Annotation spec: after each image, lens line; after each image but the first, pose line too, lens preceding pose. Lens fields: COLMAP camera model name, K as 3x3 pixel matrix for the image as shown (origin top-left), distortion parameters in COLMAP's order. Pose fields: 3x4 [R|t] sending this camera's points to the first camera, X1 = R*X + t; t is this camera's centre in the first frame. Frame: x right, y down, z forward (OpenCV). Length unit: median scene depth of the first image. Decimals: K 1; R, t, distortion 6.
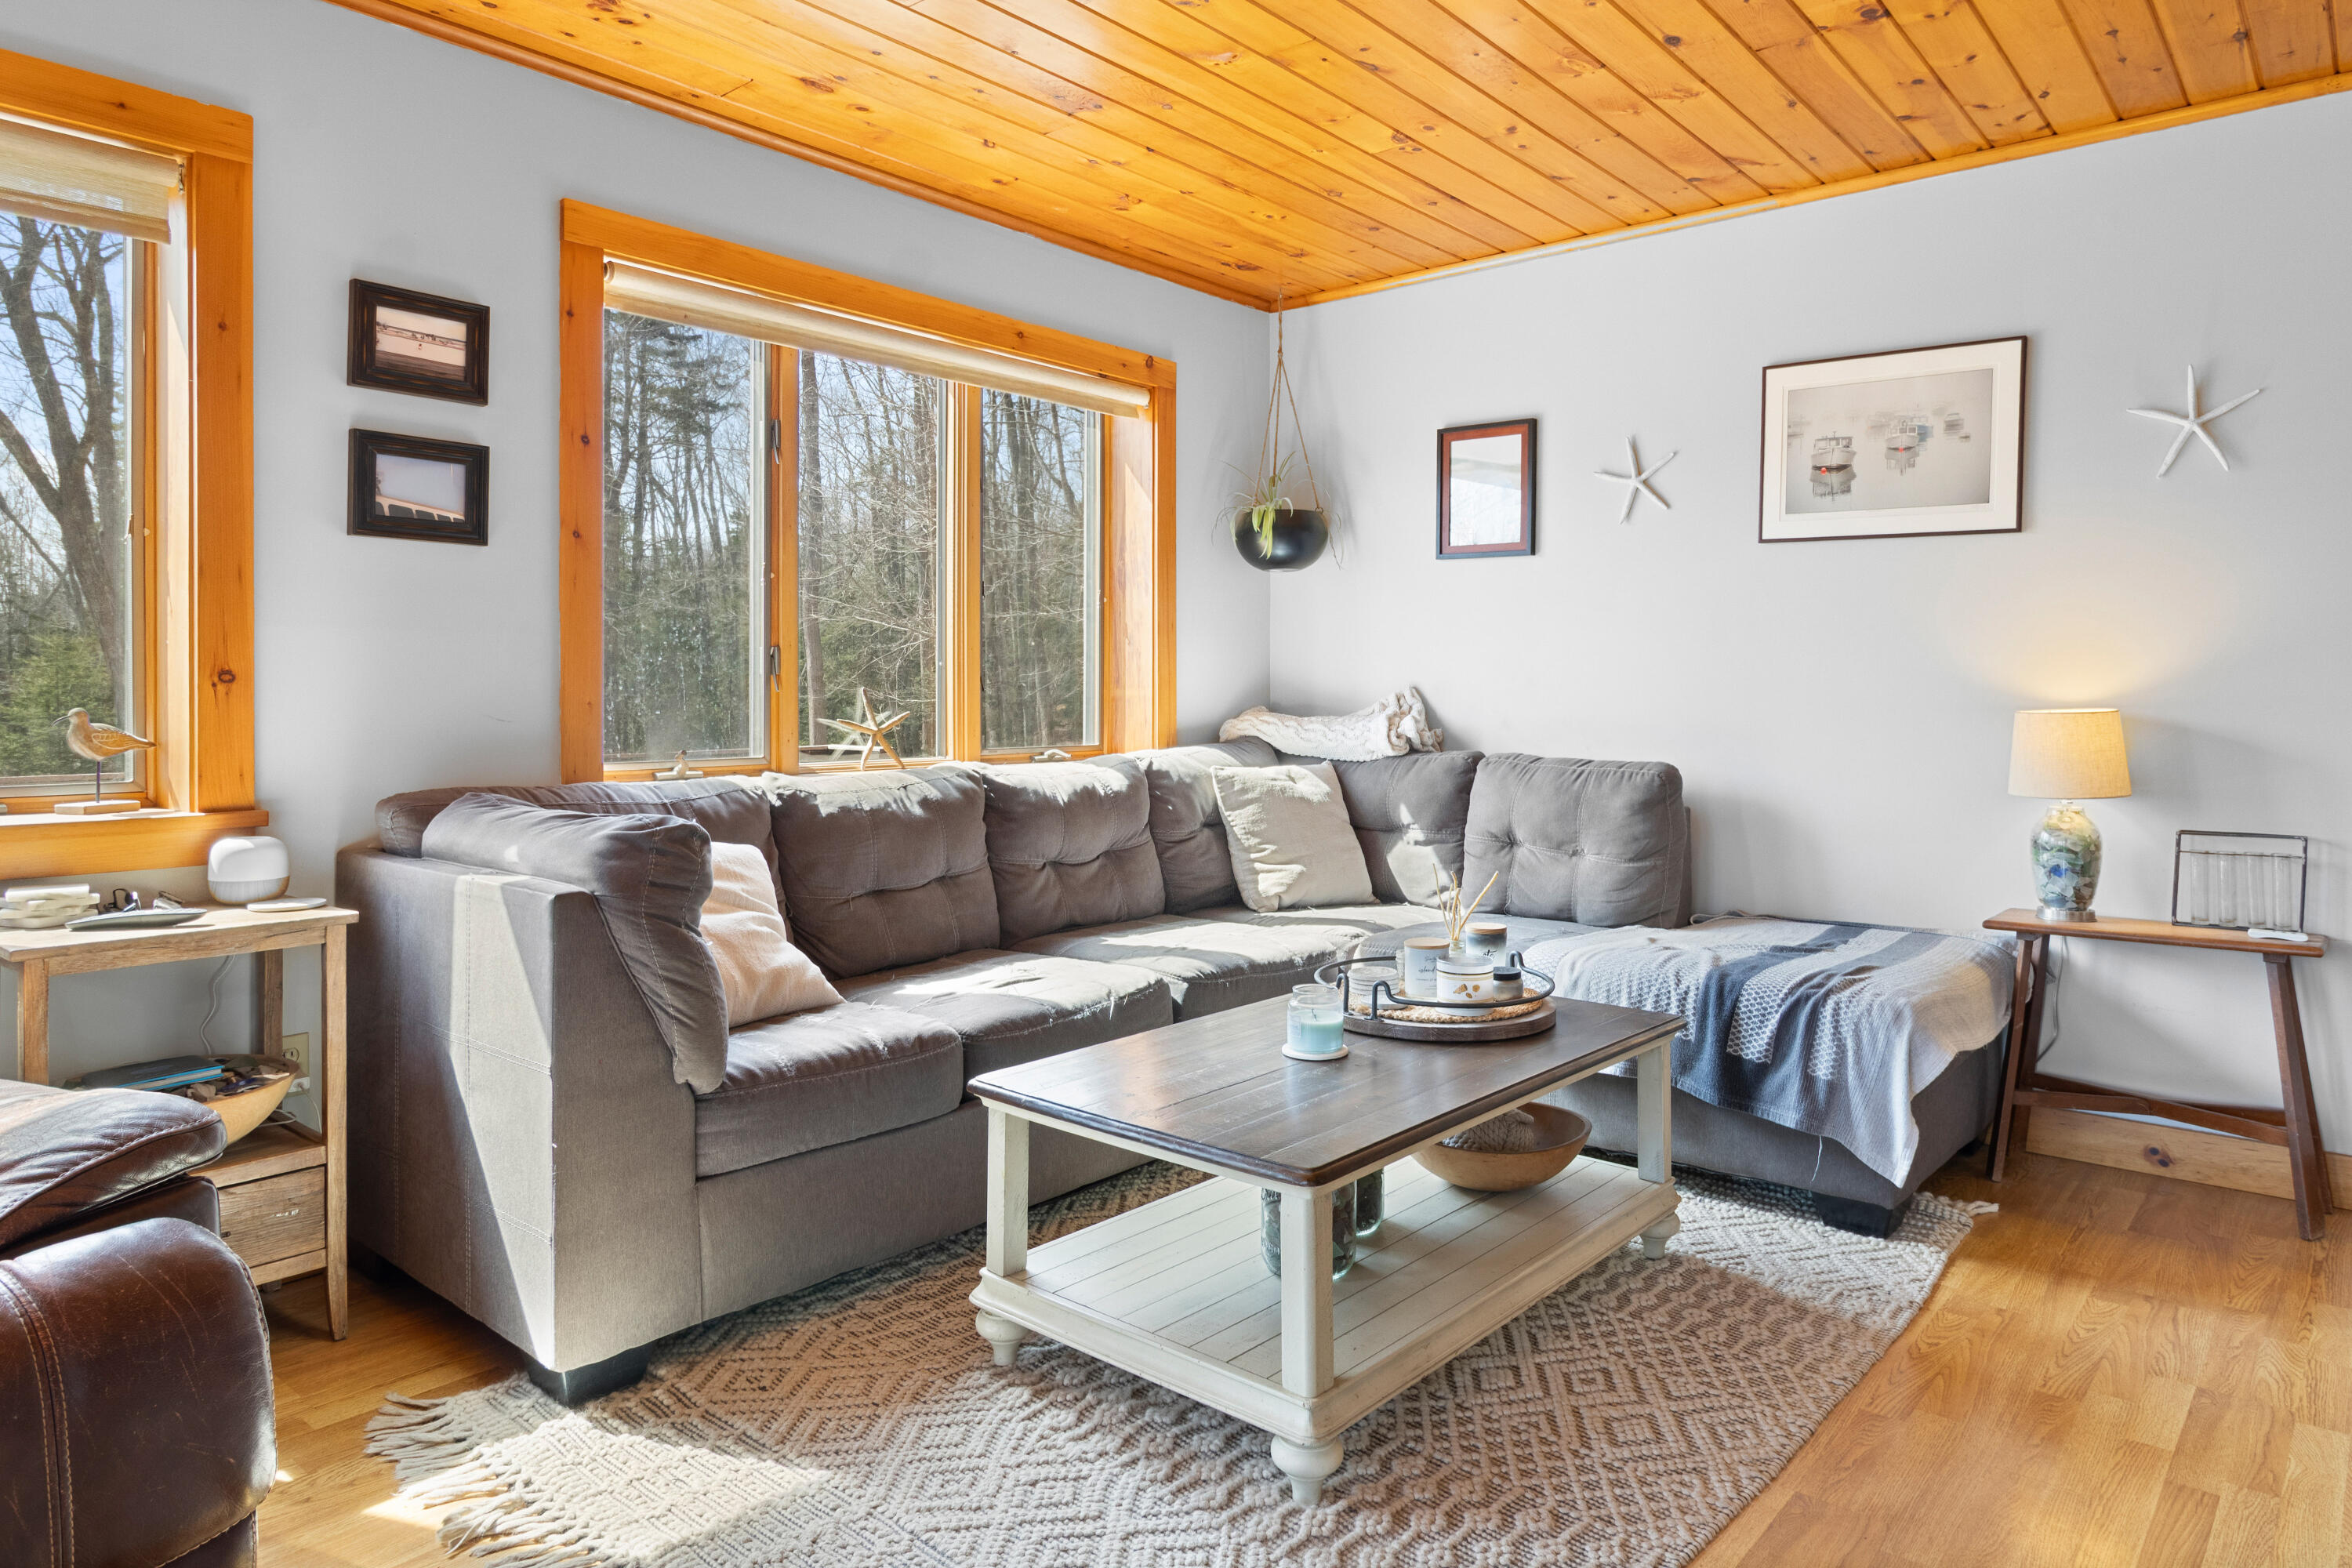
lens RADIAL K [[1415.4, 0, 1183.1], [0, 1415.4, 718.1], [0, 0, 1]] dist [-0.033025, 0.001194]
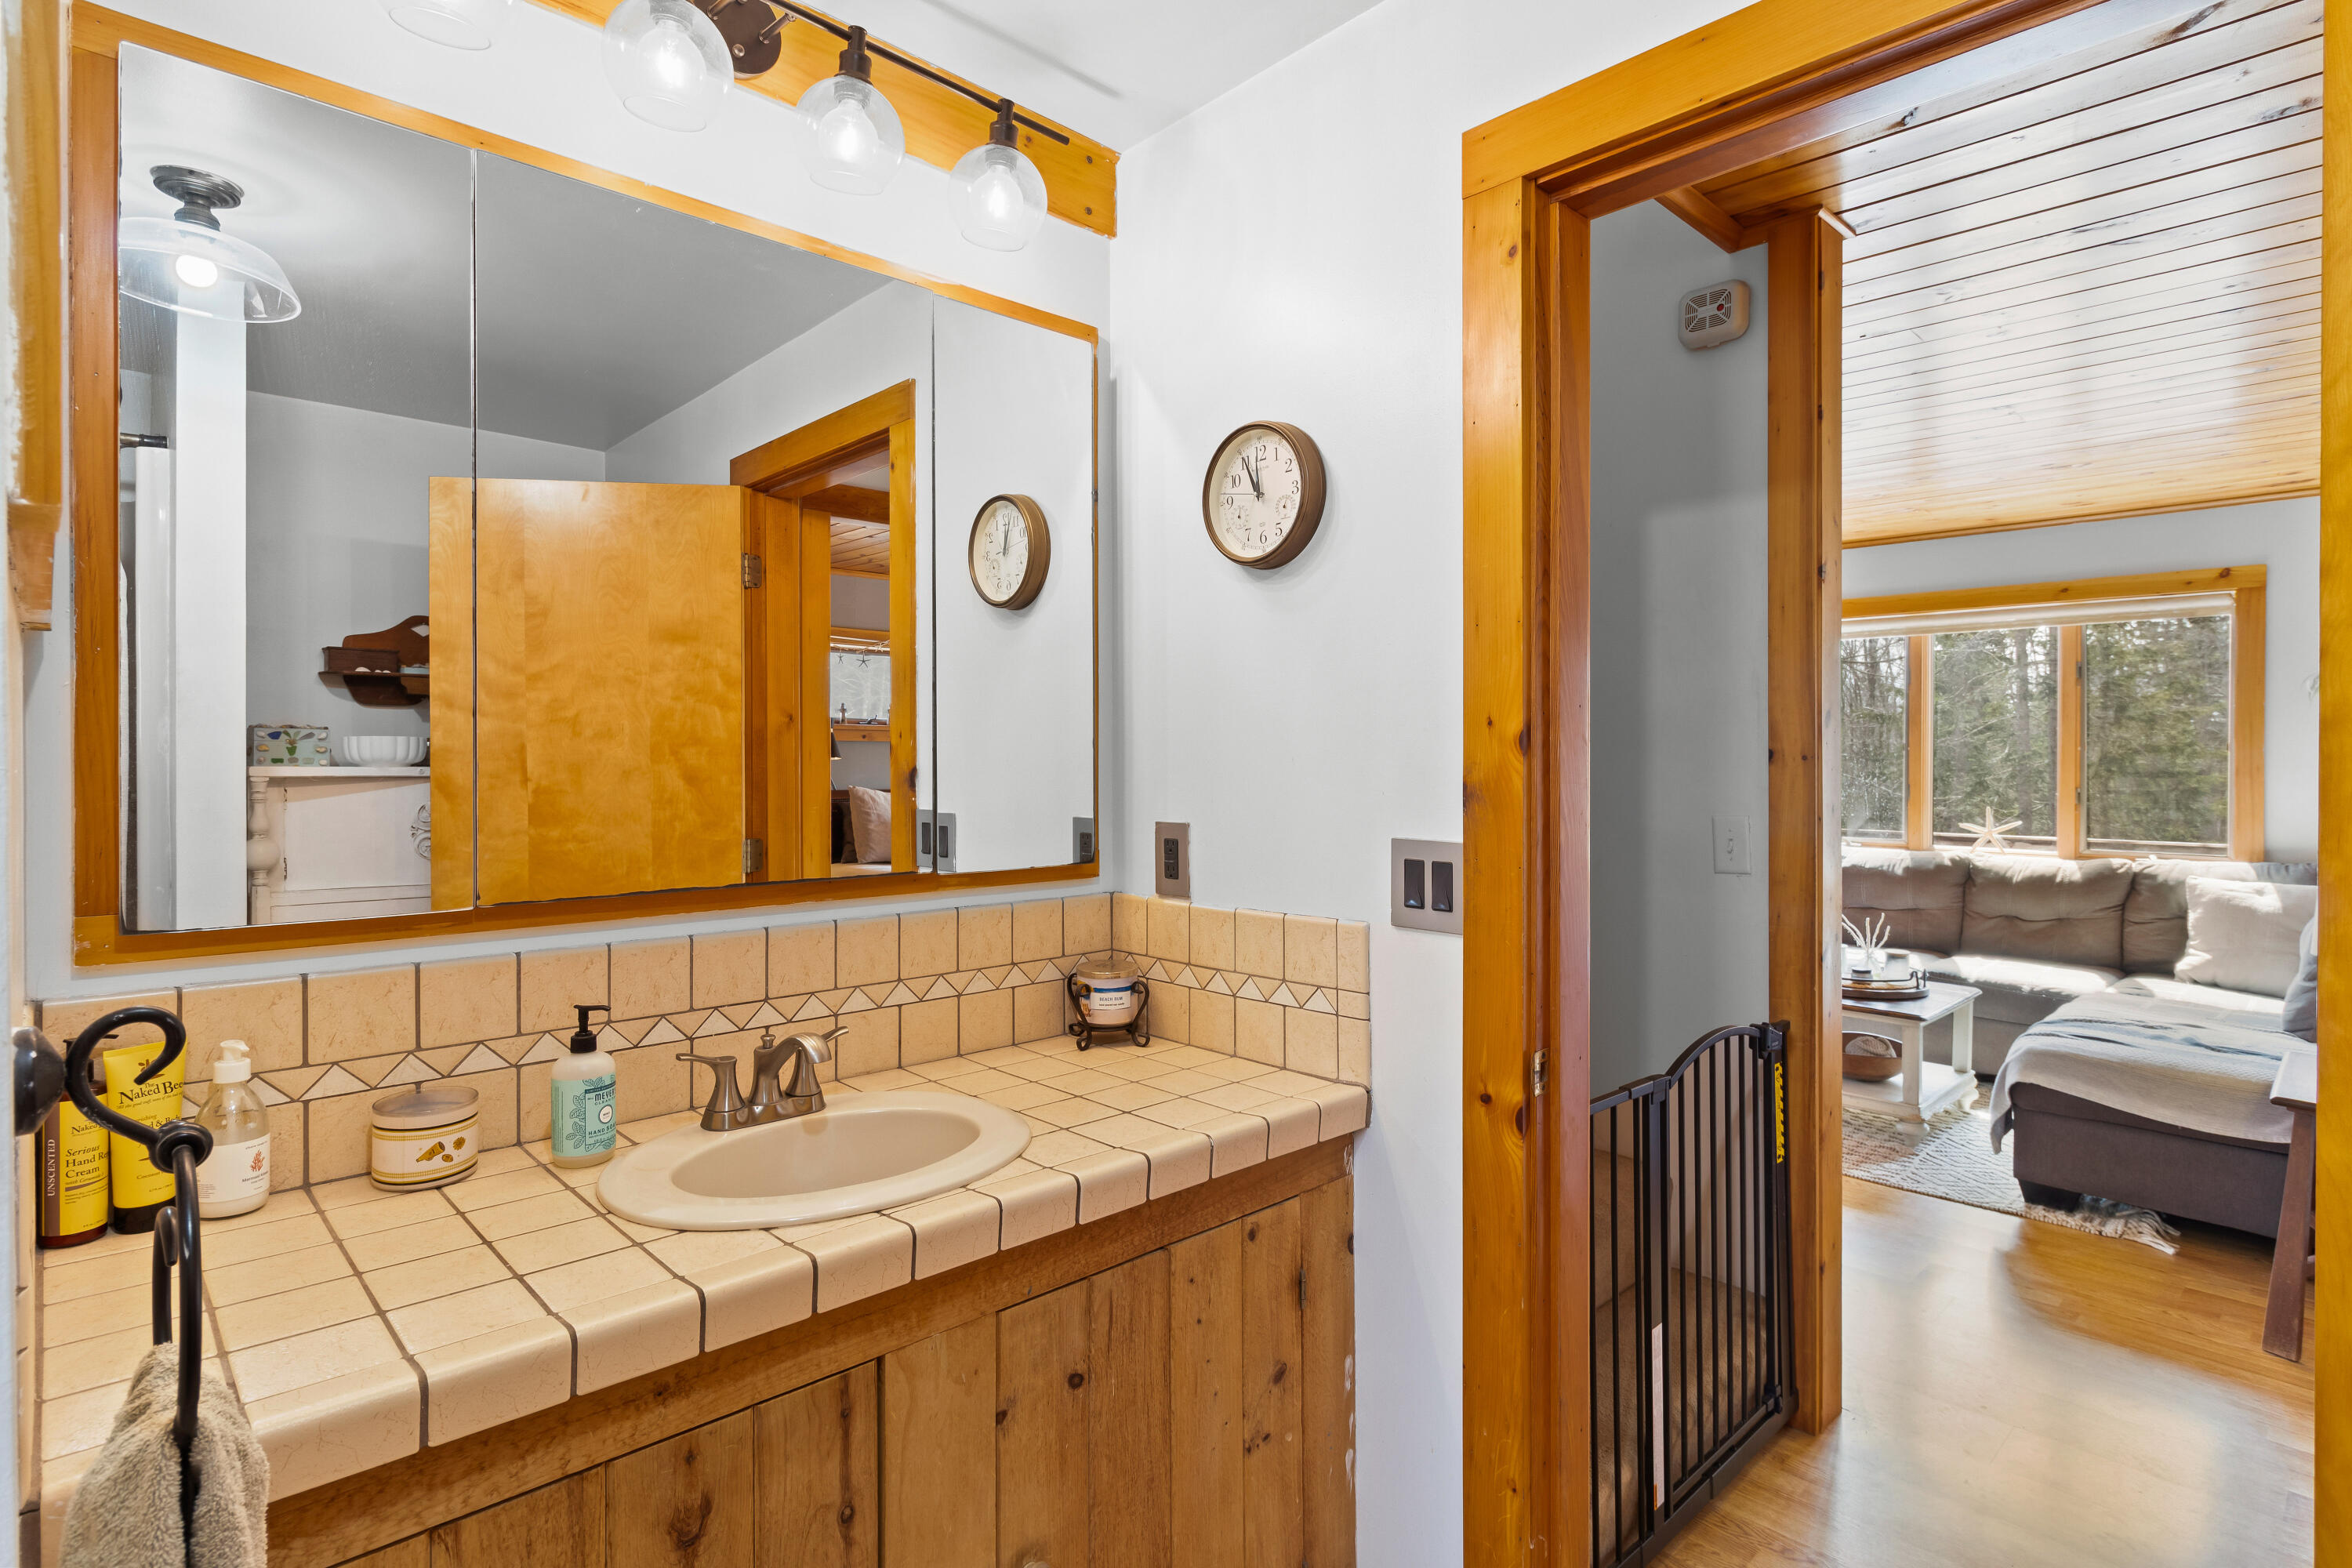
lens RADIAL K [[1207.8, 0, 1178.4], [0, 1207.8, 746.9], [0, 0, 1]] dist [0.000051, 0.000006]
pose [[-0.091186, -0.006445, -0.995813, 1.353456], [-0.019170, 0.999805, -0.004716, -0.070651], [0.995649, 0.018660, -0.091292, 0.135324]]
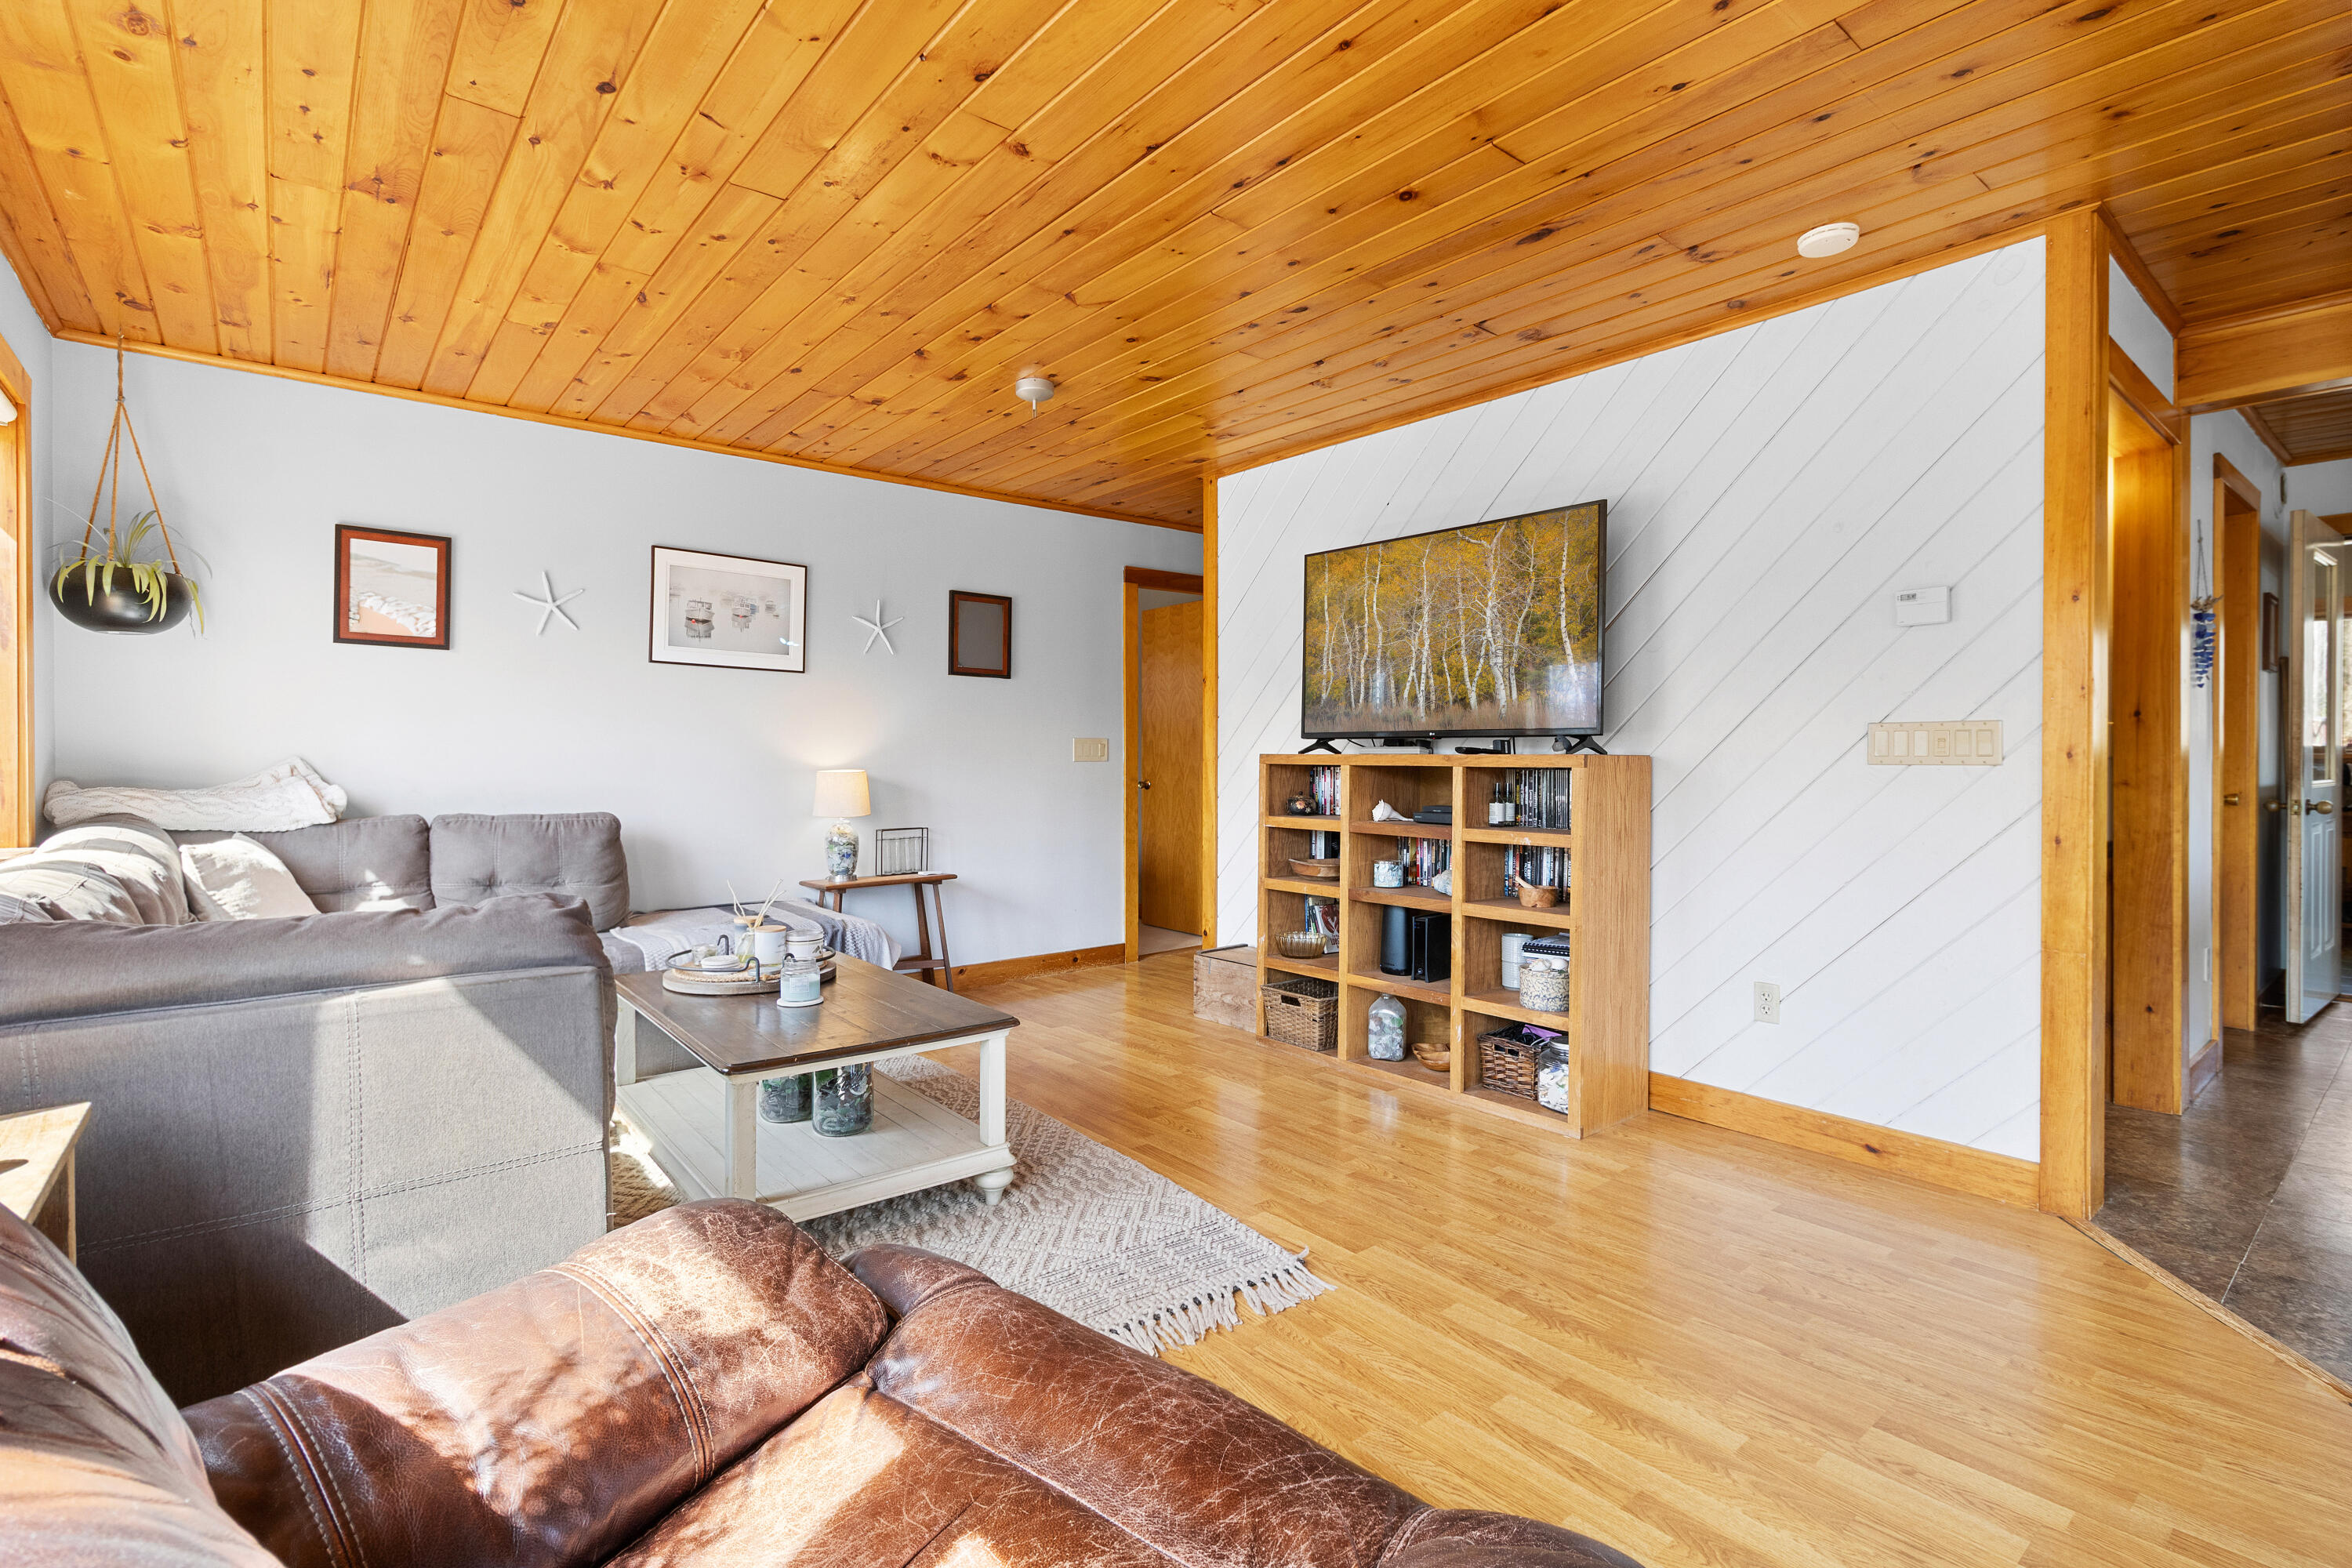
lens RADIAL K [[1110.7, 0, 1185.6], [0, 1110.7, 759.0], [0, 0, 1]] dist [0.001091, 0.000112]
pose [[0.162214, -0.006015, 0.986737, -0.636150], [0.016631, 0.999856, 0.003361, -0.015621], [-0.986615, 0.015865, 0.162291, 0.237815]]
